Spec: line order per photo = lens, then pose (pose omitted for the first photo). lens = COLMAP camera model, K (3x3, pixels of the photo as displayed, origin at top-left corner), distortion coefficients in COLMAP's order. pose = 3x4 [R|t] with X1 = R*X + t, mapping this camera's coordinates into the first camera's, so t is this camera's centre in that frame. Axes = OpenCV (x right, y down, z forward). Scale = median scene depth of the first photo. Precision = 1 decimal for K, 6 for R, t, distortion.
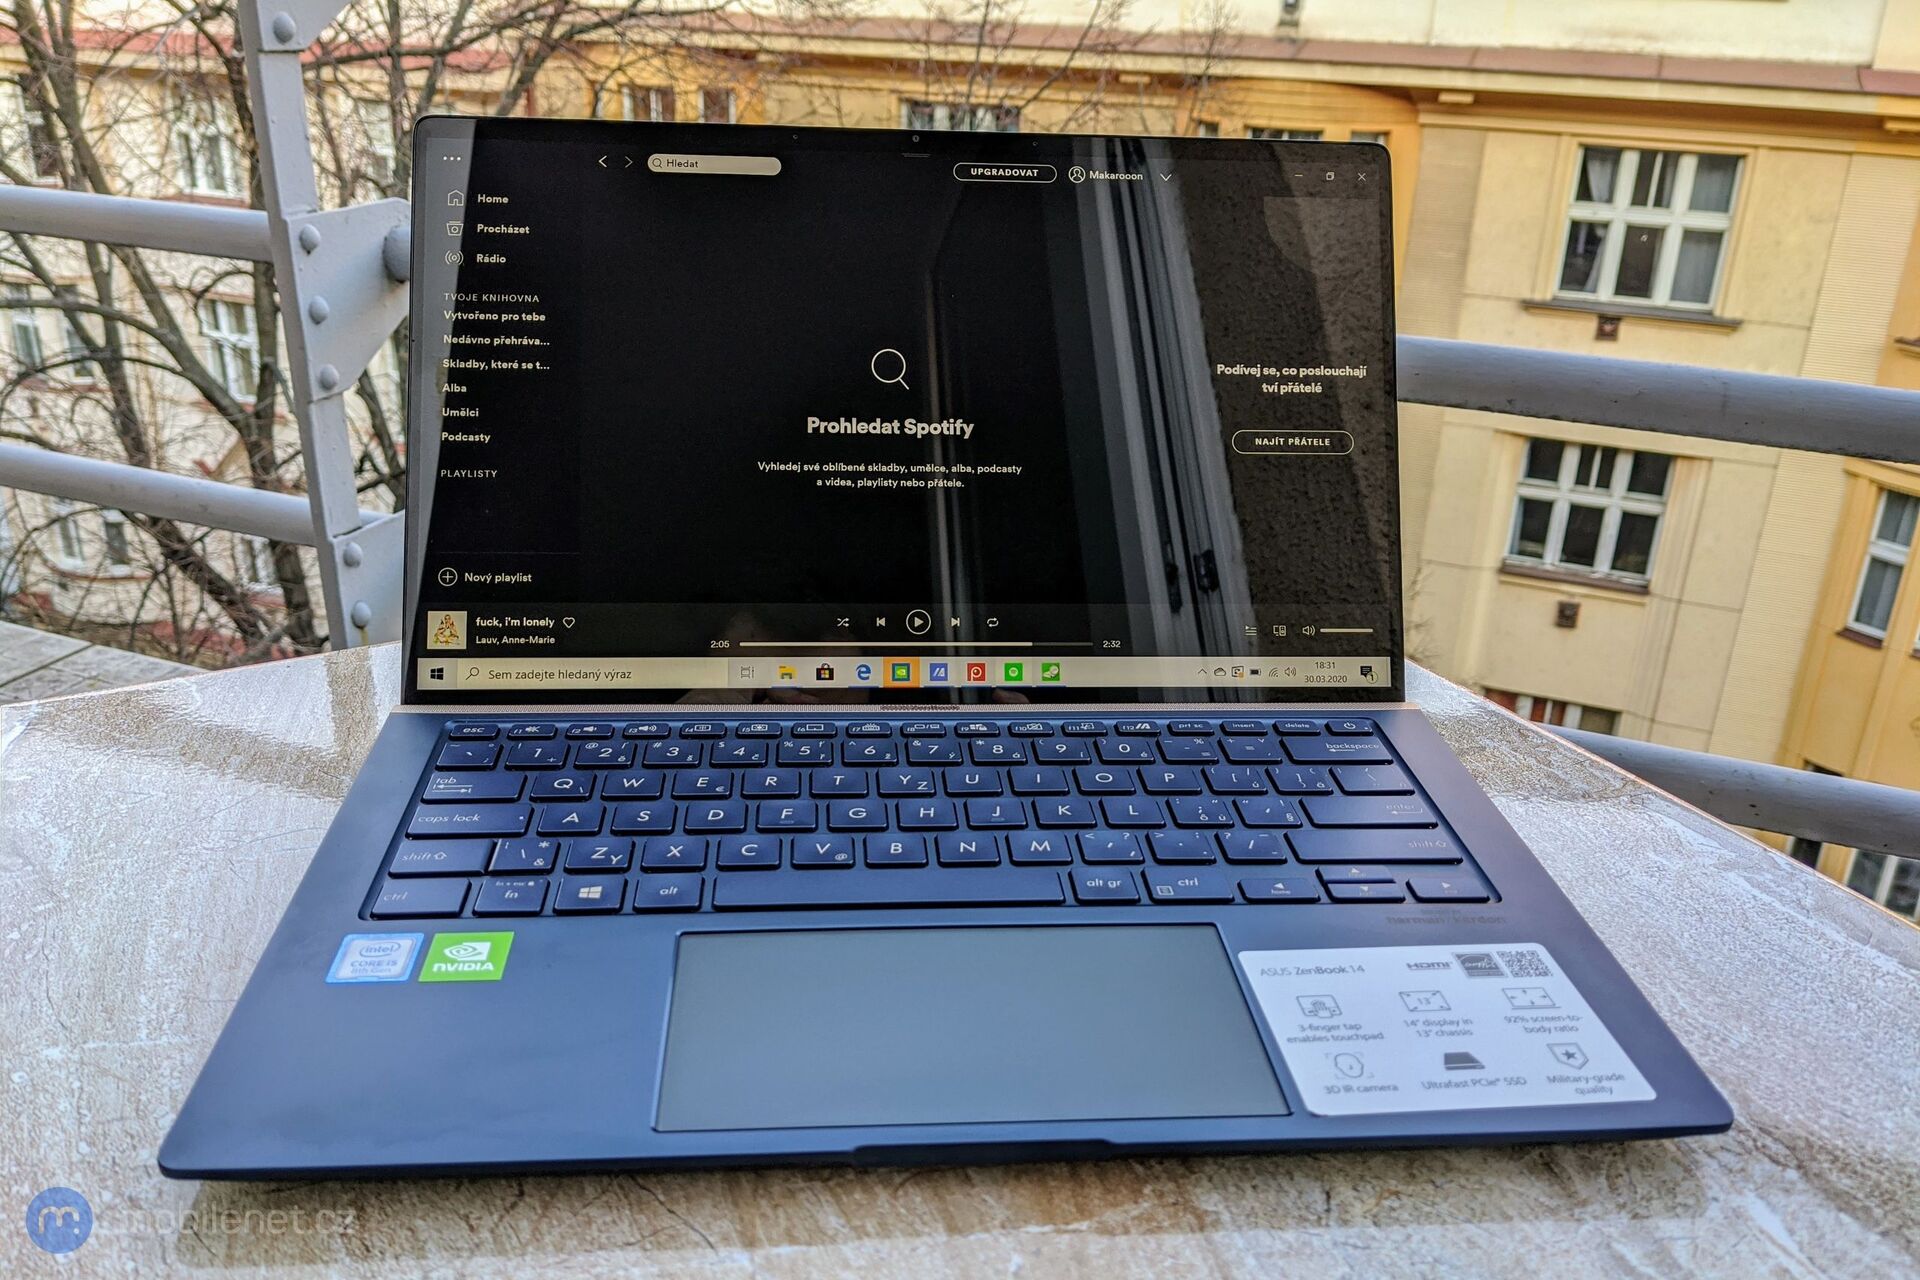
lens RADIAL K [[1698.7, 0, 968.9], [0, 1698.7, 642.2], [0, 0, 1]] dist [0.002225, -0.076316]
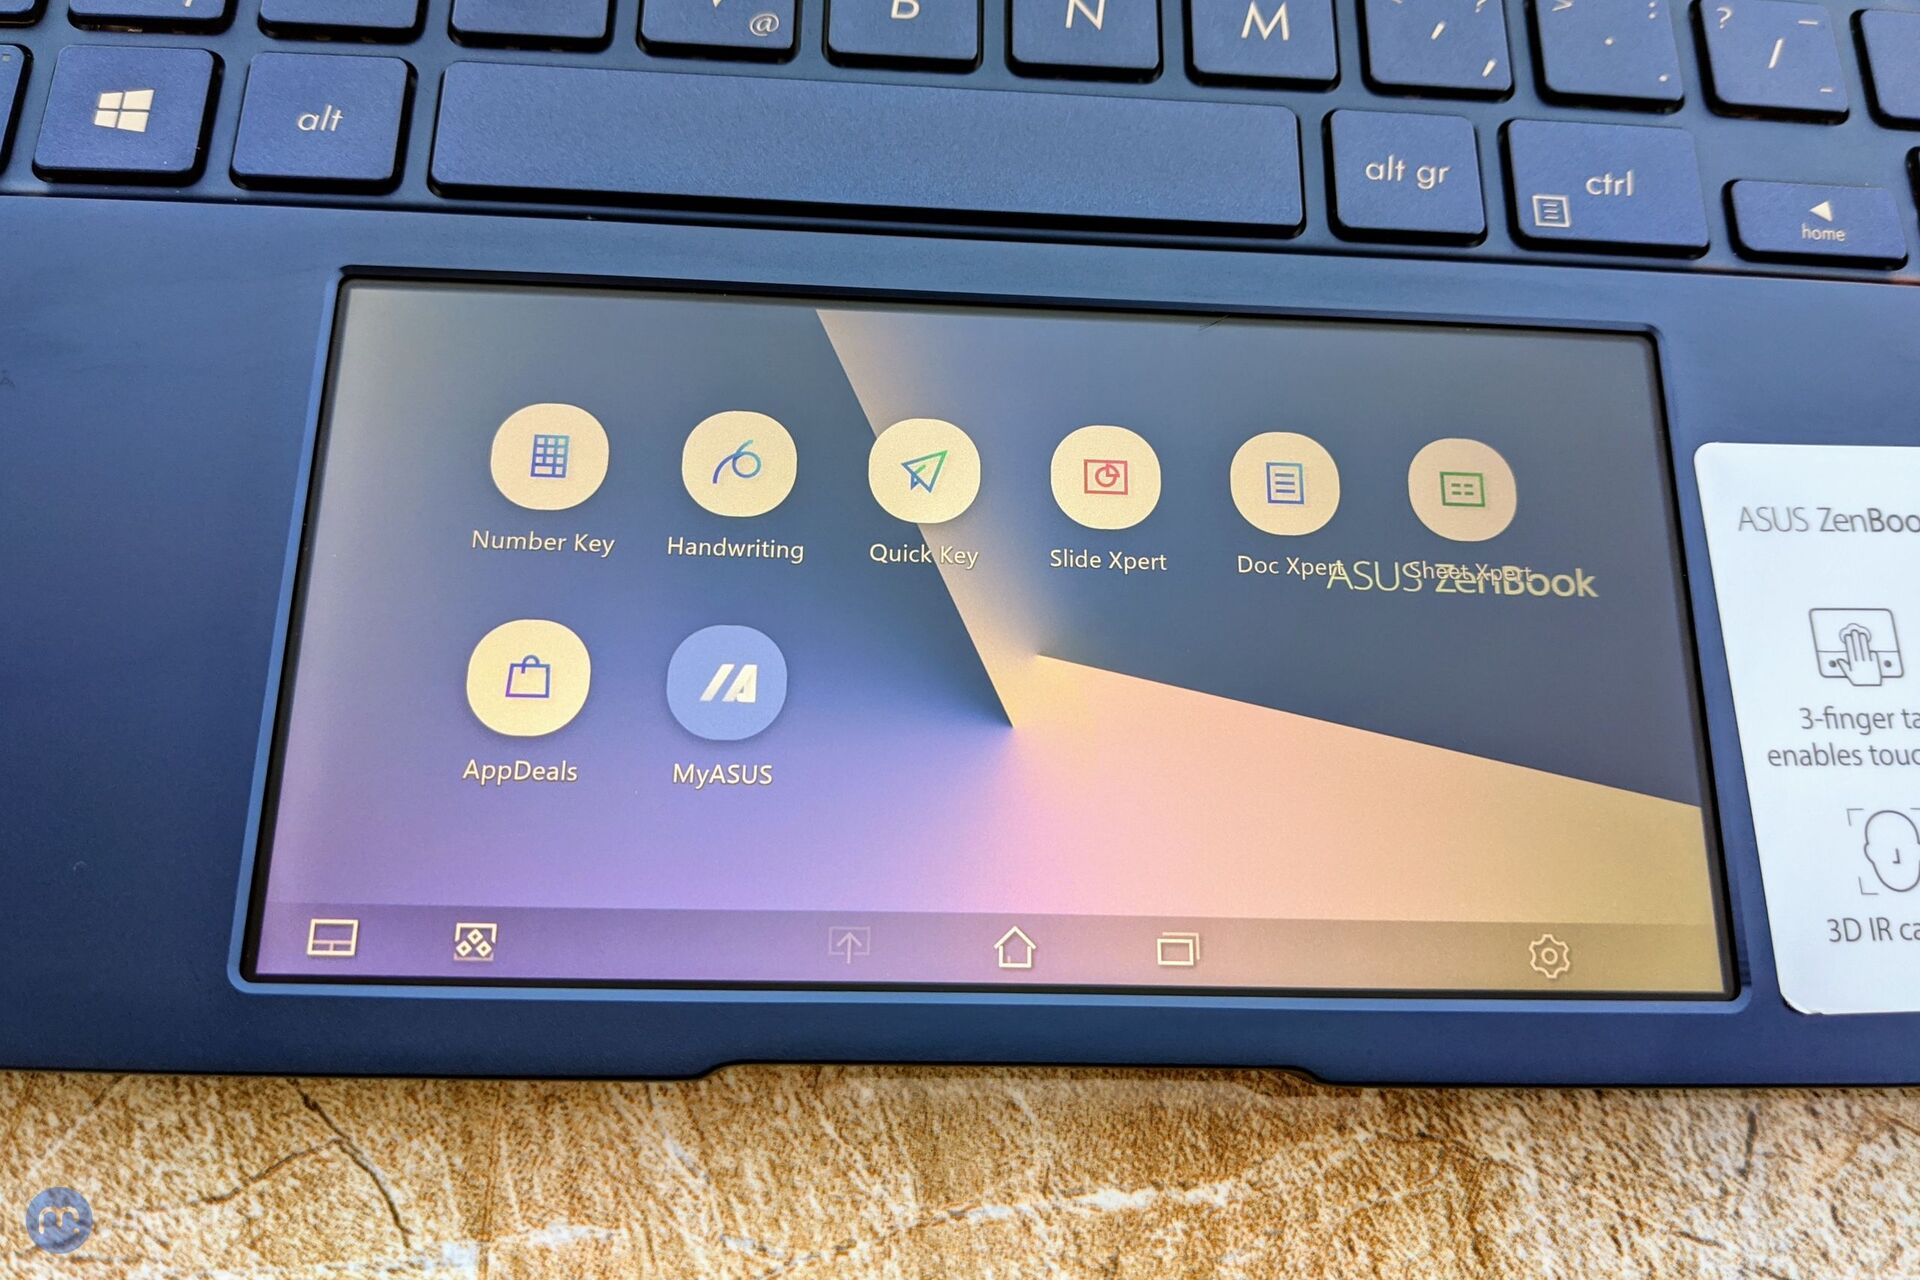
lens RADIAL K [[1698.7, 0, 968.9], [0, 1698.7, 642.2], [0, 0, 1]] dist [0.002225, -0.076316]
pose [[0.994331, 0.106103, 0.006873, -0.018471], [-0.077367, 0.677661, 0.731293, -0.085671], [0.072935, -0.727680, 0.682028, 0.781234]]
